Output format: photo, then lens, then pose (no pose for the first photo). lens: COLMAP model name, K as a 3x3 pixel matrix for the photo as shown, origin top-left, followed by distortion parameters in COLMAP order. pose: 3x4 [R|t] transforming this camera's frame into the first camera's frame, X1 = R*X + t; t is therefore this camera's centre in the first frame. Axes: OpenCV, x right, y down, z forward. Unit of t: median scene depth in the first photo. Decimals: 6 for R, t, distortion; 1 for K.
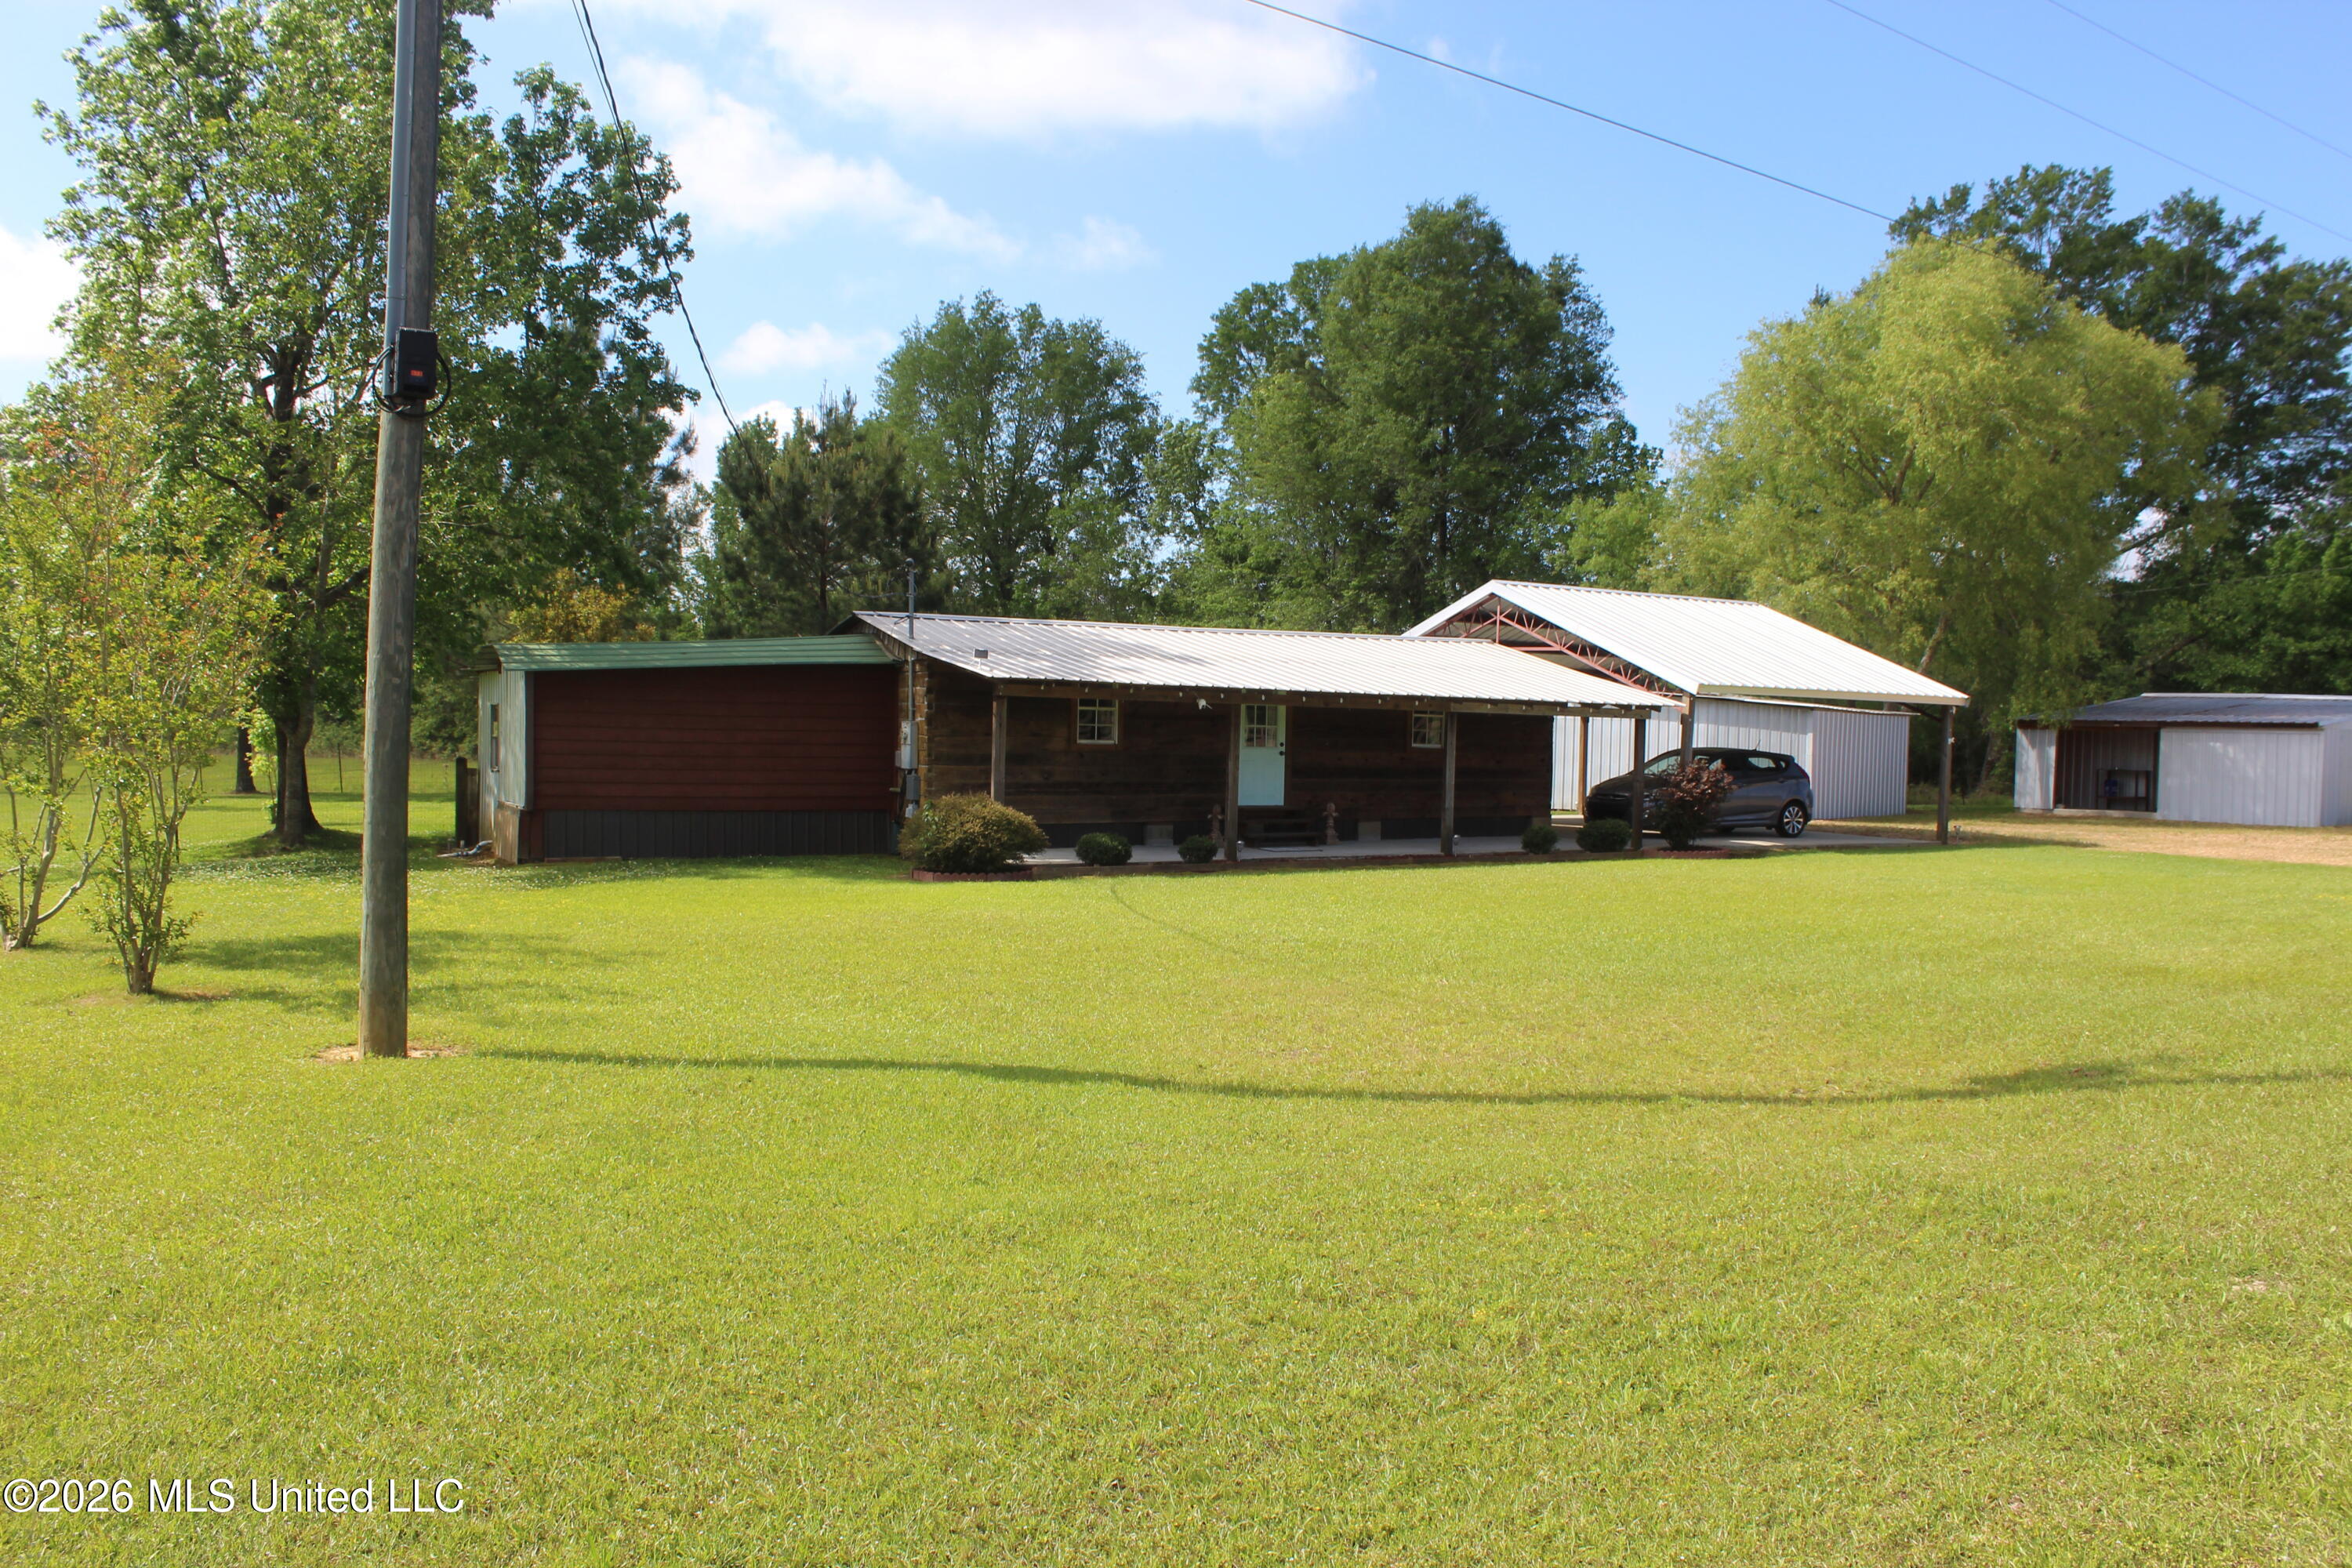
lens RADIAL K [[1978.5, 0, 1173.9], [0, 1978.5, 797.9], [0, 0, 1]] dist [-0.145061, 0.096992]
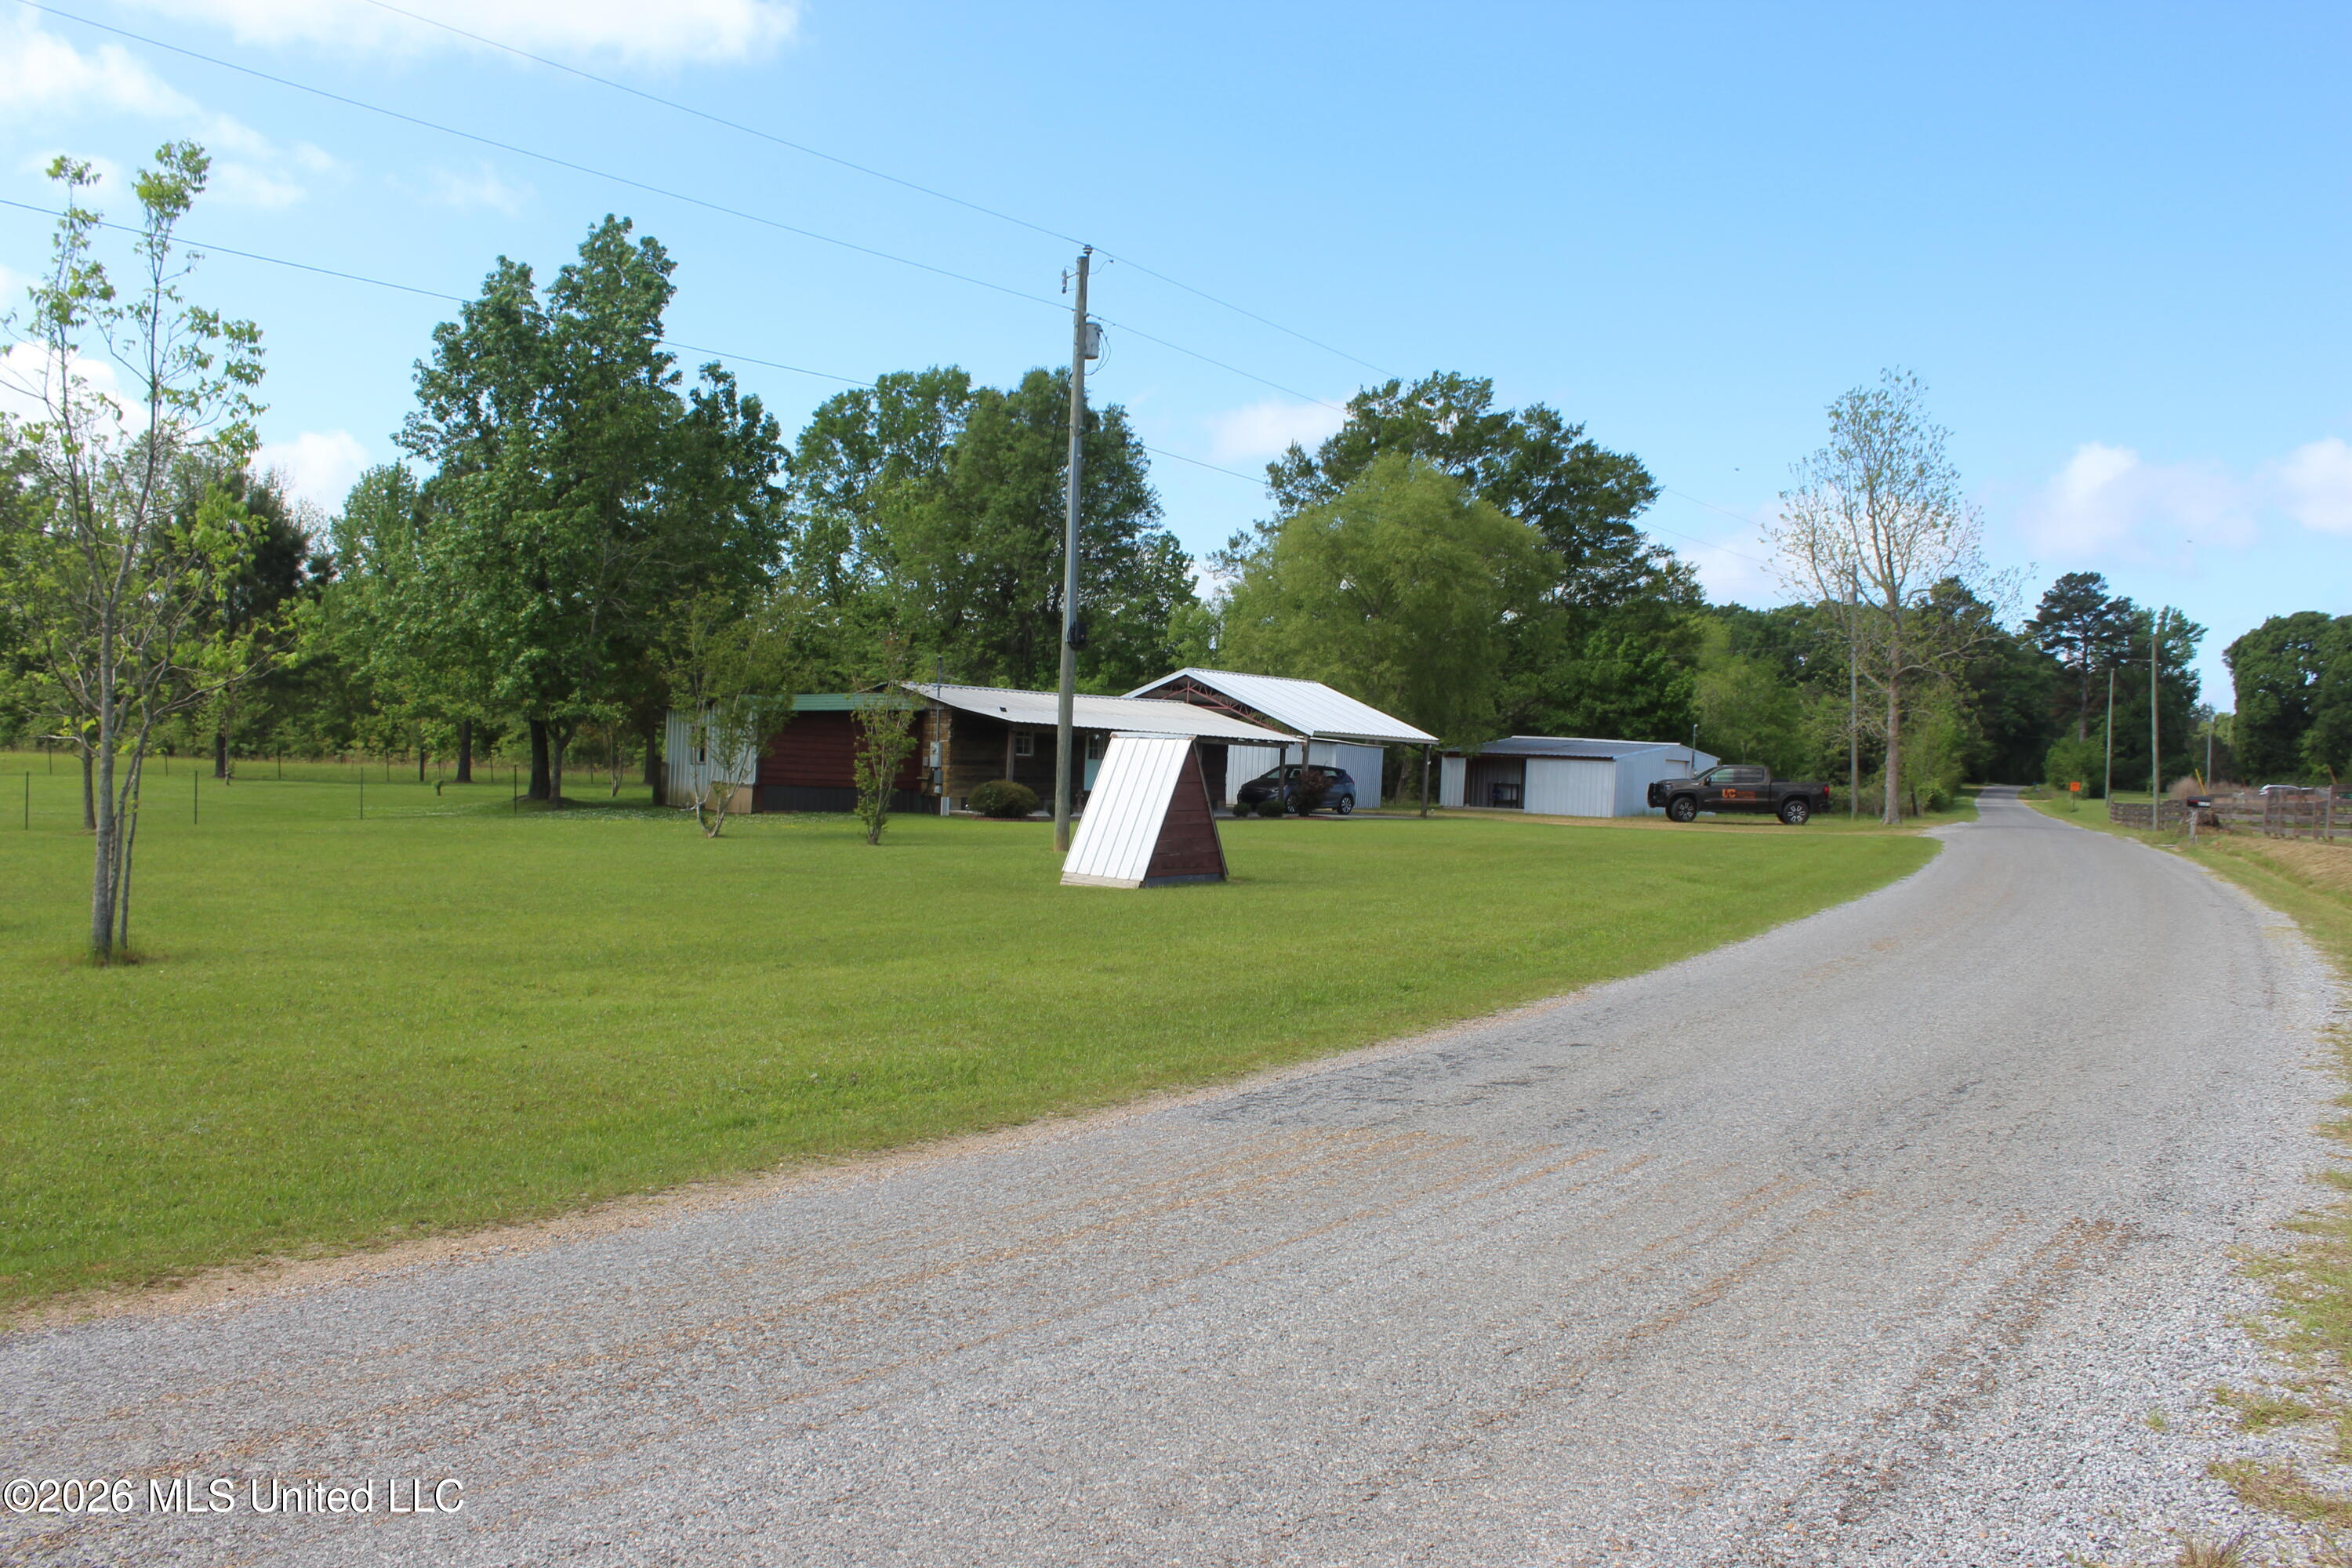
lens RADIAL K [[1978.5, 0, 1184.9], [0, 1978.5, 777.7], [0, 0, 1]] dist [-0.145061, 0.096992]
pose [[0.946742, 0.017905, 0.321494, -0.321339], [-0.012078, 0.999725, -0.020111, 0.018858], [-0.321766, 0.015157, 0.946698, -0.533640]]
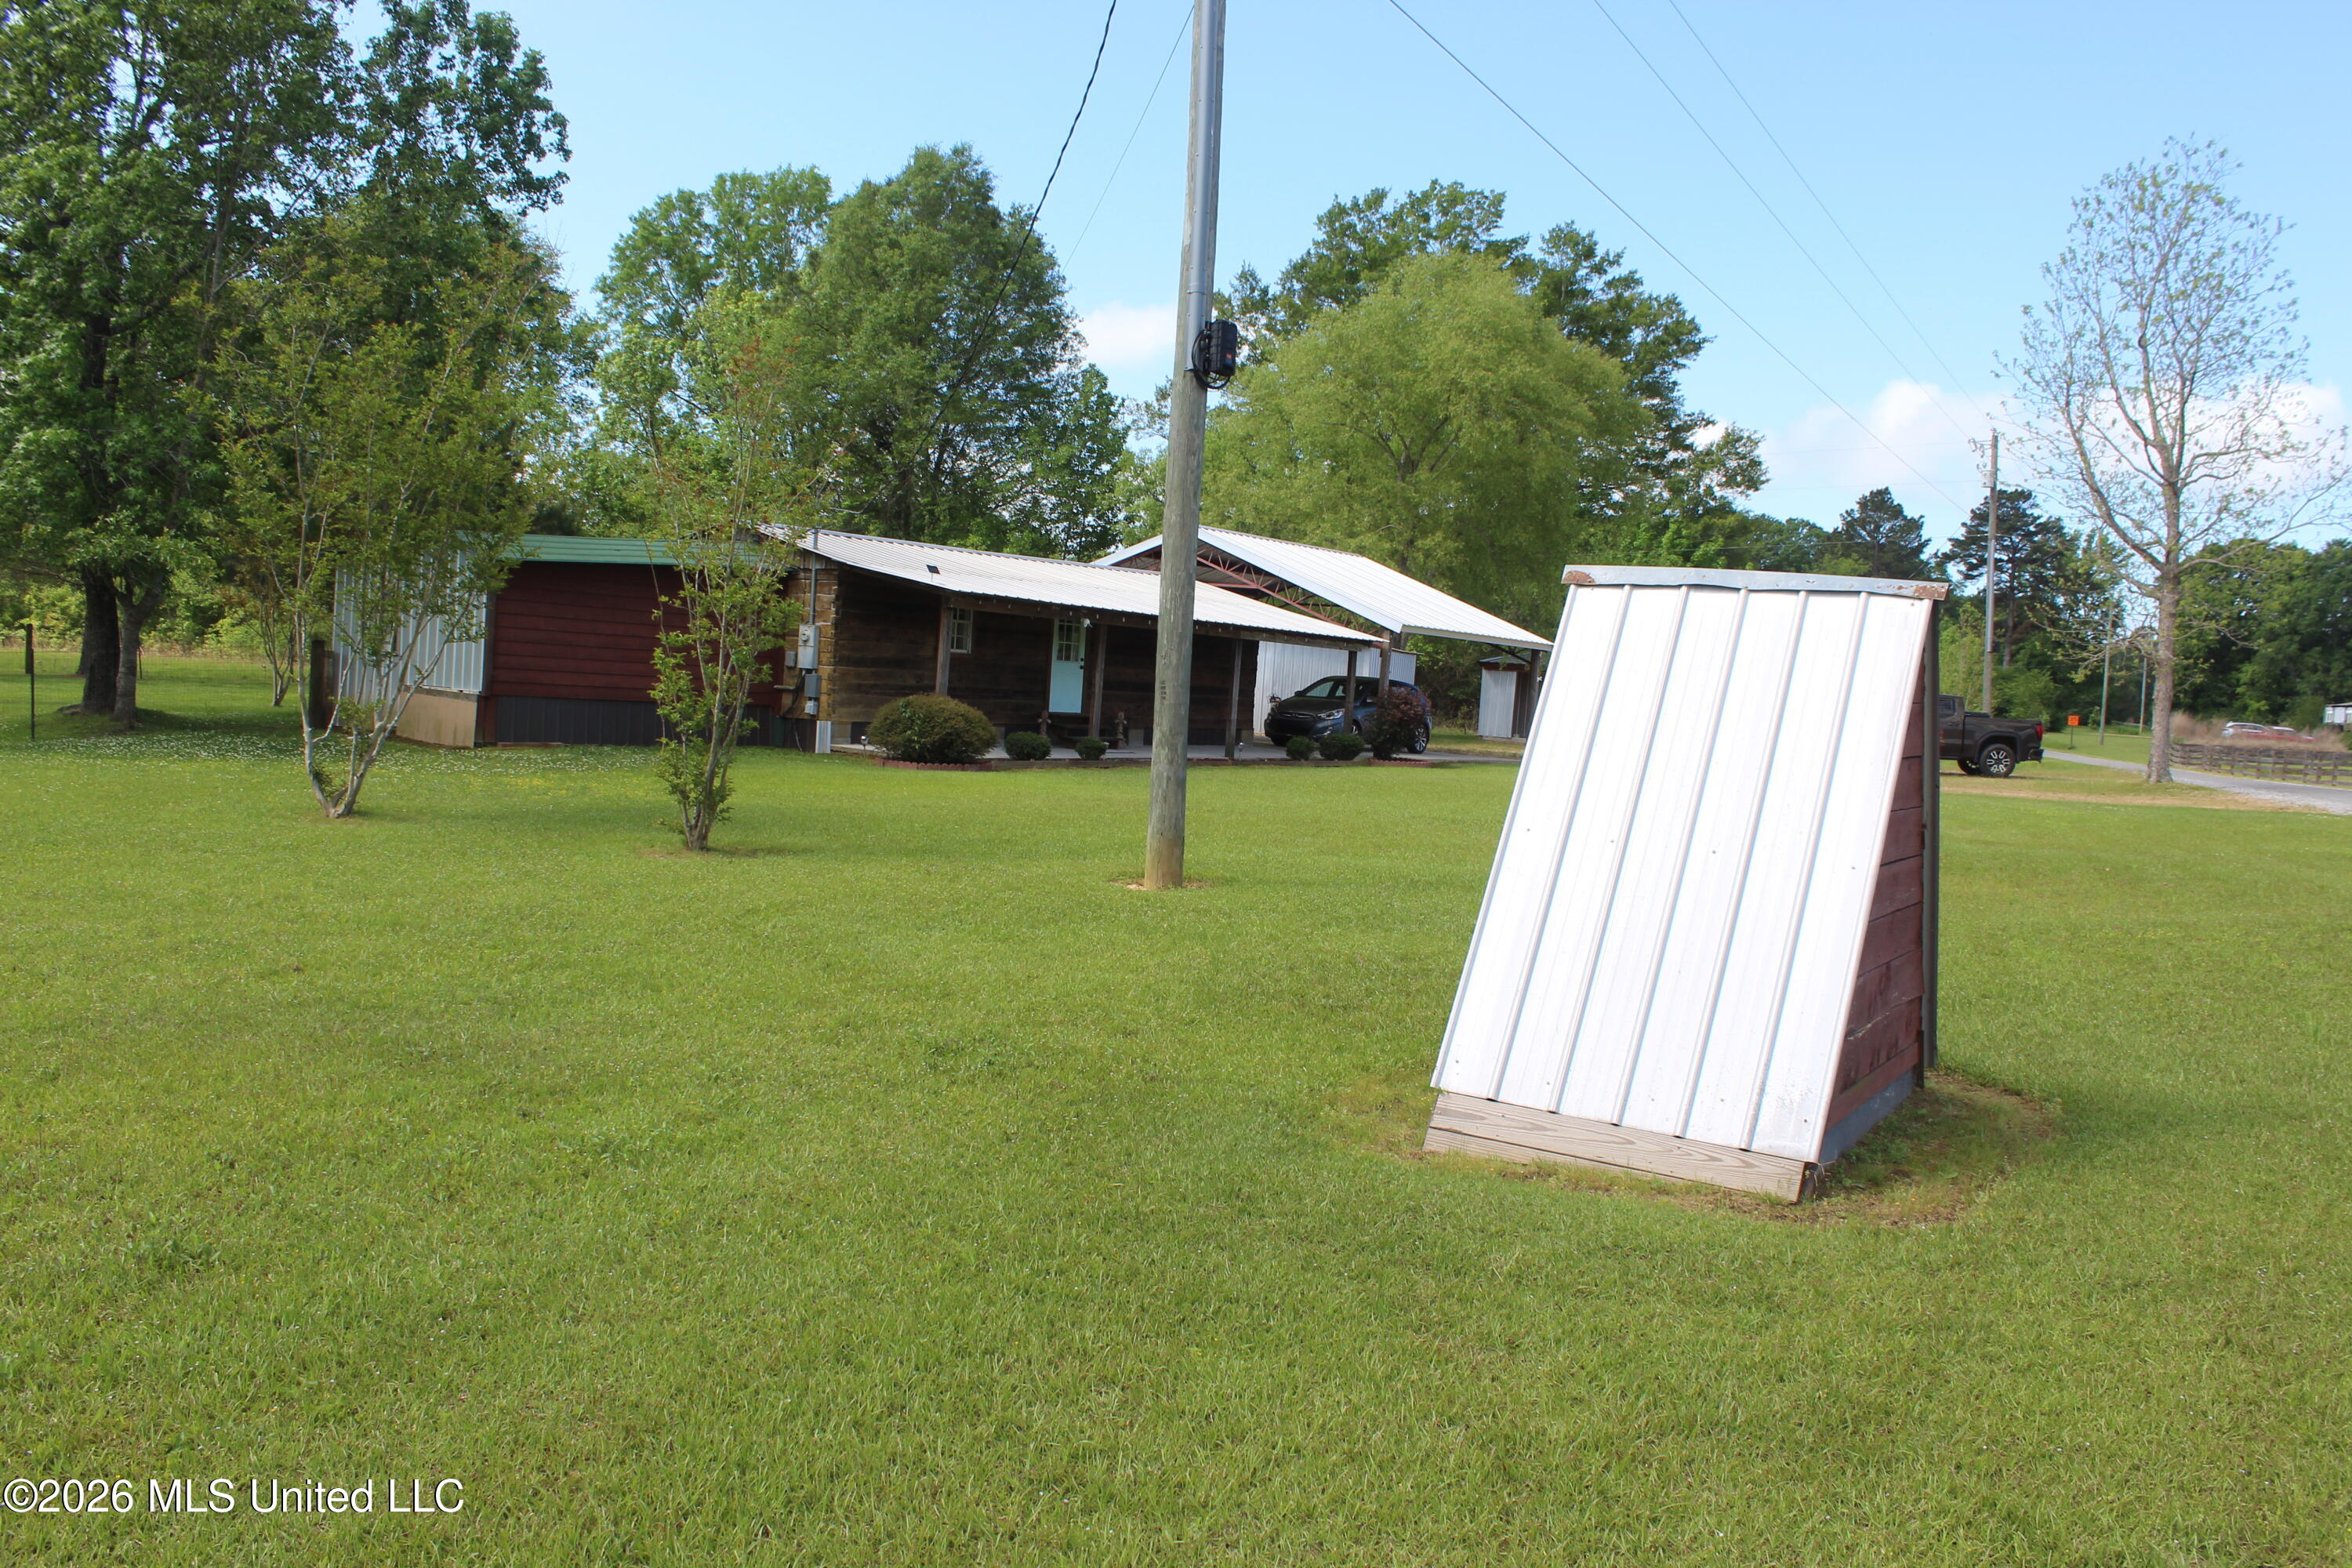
lens RADIAL K [[1978.5, 0, 1185.9], [0, 1978.5, 791.9], [0, 0, 1]] dist [-0.145061, 0.096992]
pose [[0.915247, 0.017348, 0.402520, -0.237572], [-0.033412, 0.998899, 0.032921, 0.006681], [-0.401506, -0.043580, 0.914819, -0.049441]]
